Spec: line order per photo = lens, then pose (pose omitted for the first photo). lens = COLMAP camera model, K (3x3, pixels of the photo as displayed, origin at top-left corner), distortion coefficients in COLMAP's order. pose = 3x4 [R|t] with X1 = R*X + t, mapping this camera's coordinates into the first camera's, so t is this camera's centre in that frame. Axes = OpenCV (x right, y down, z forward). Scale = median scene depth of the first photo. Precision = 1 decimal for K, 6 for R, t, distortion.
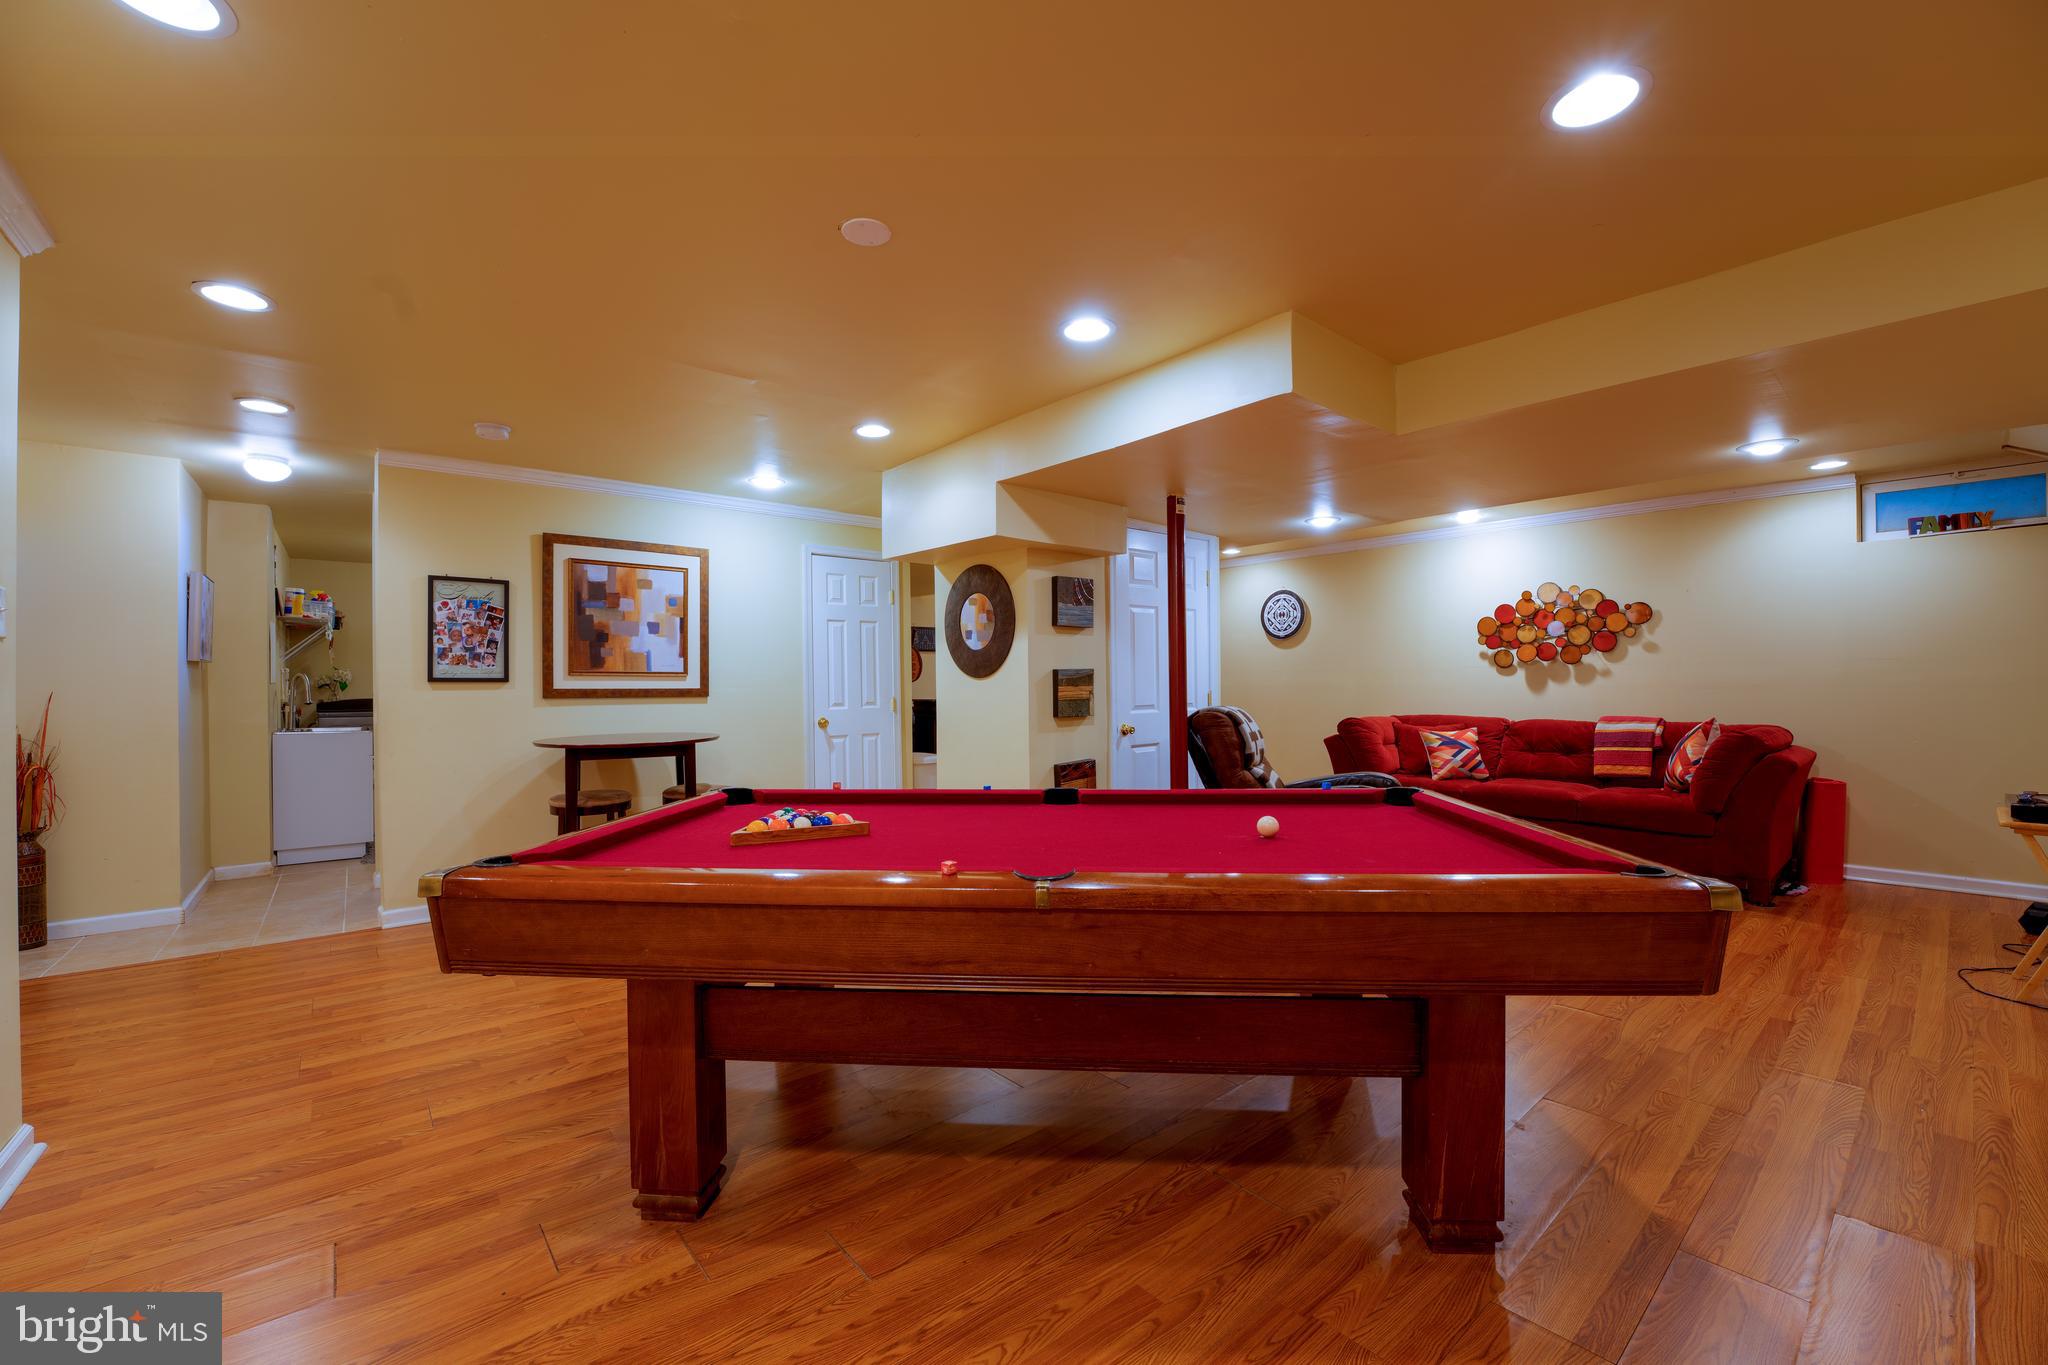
lens RADIAL K [[828.8, 0, 1020.8], [0, 828.8, 688.9], [0, 0, 1]] dist [-0.028171, 0.001945]
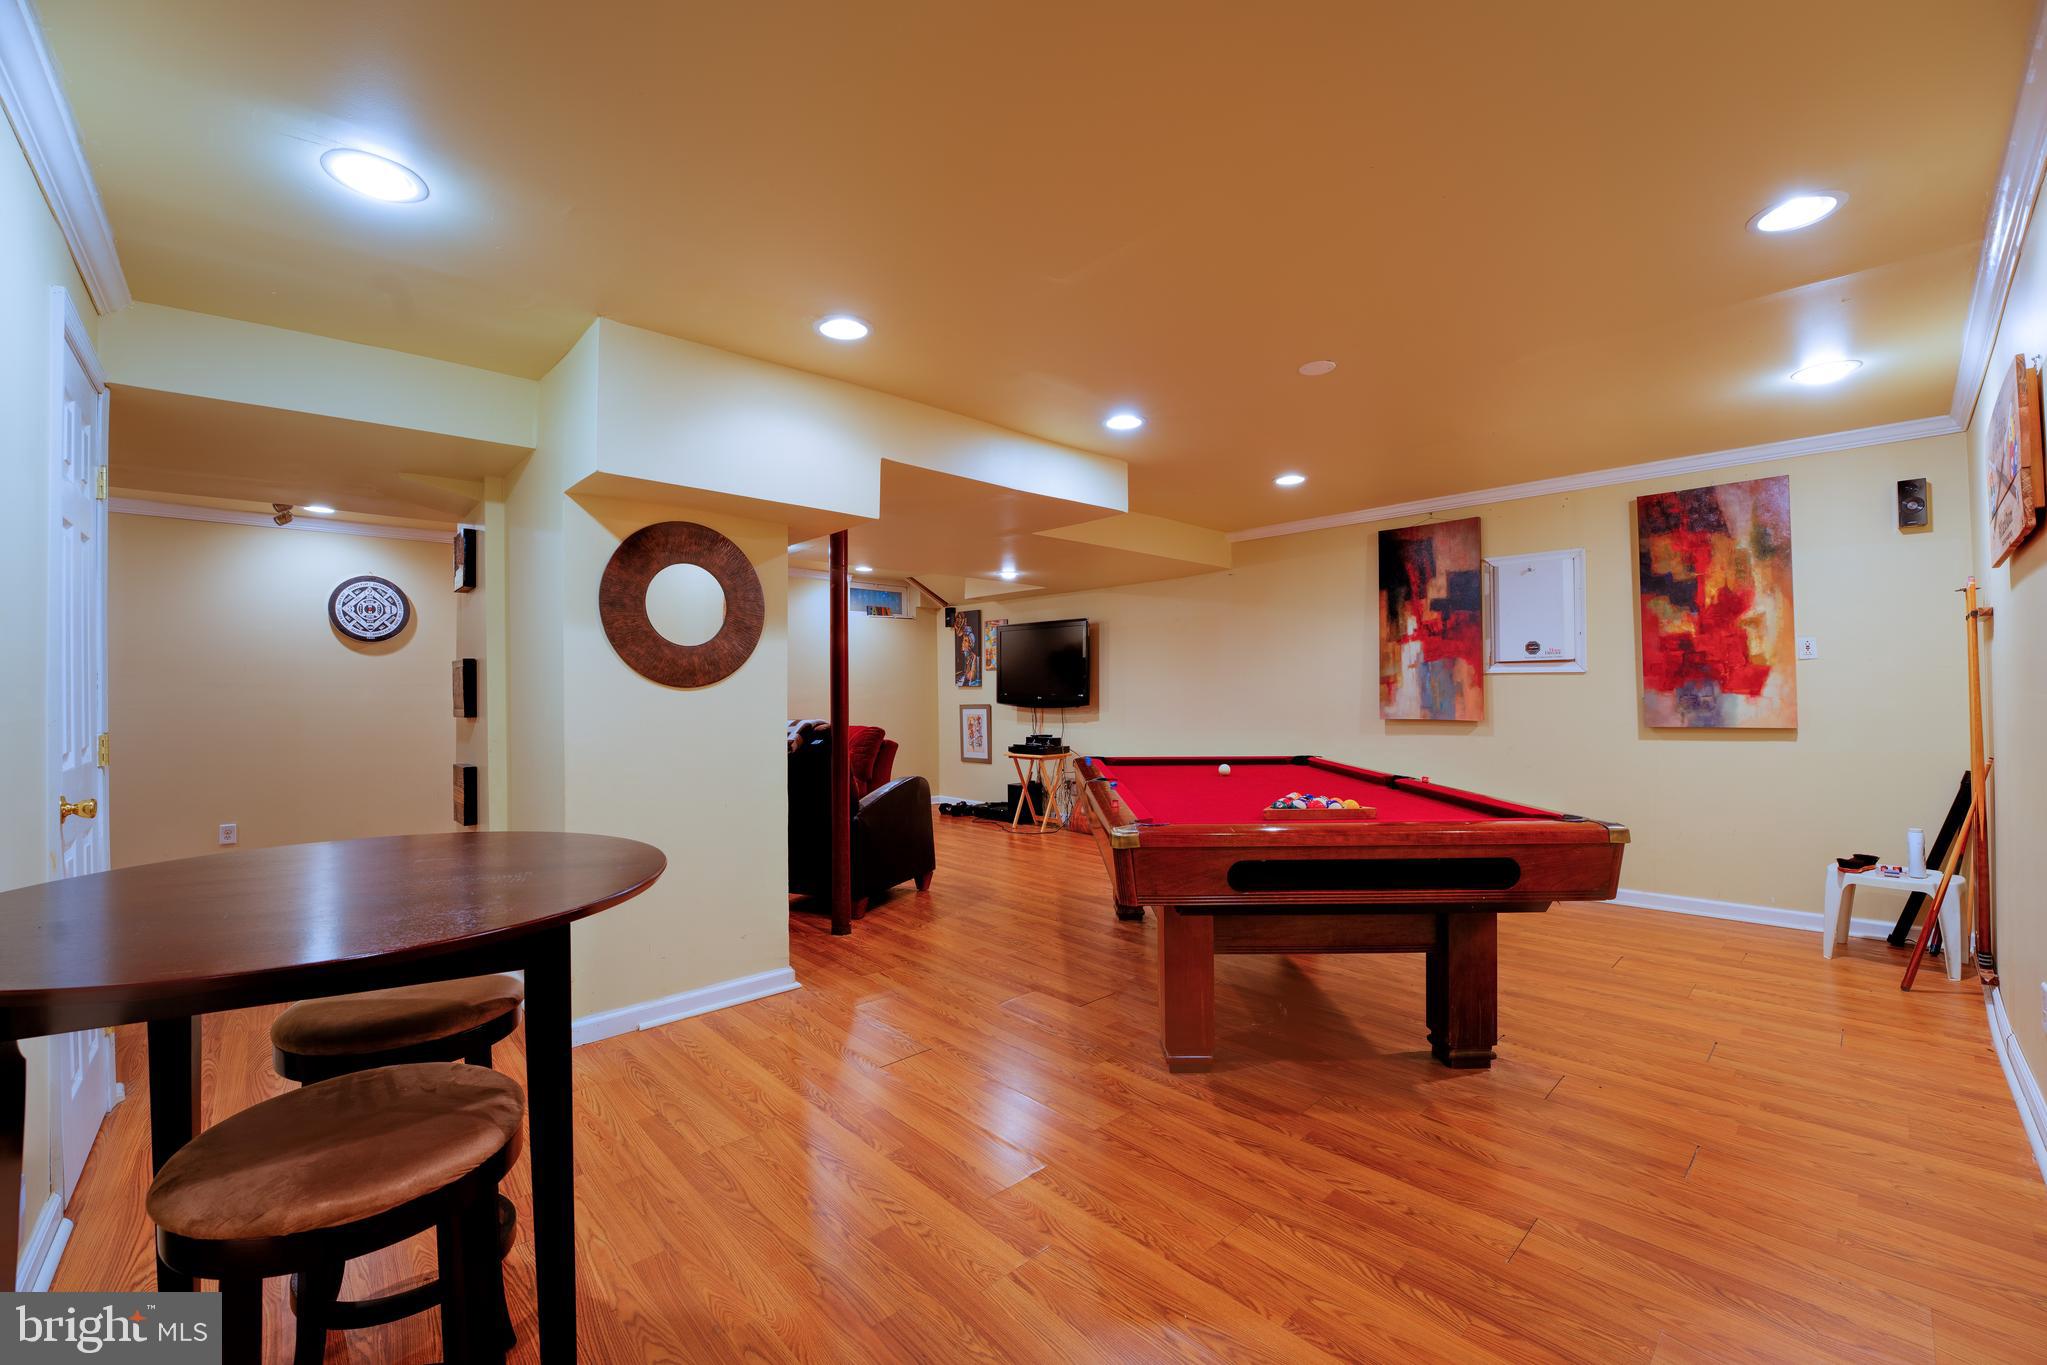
lens RADIAL K [[828.4, 0, 1017.9], [0, 828.4, 683.1], [0, 0, 1]] dist [-0.028171, 0.001945]
pose [[-0.053528, 0.018472, 0.998395, -0.454380], [0.016249, 0.999713, -0.017626, -0.000537], [-0.998434, 0.015279, -0.053813, 0.463921]]
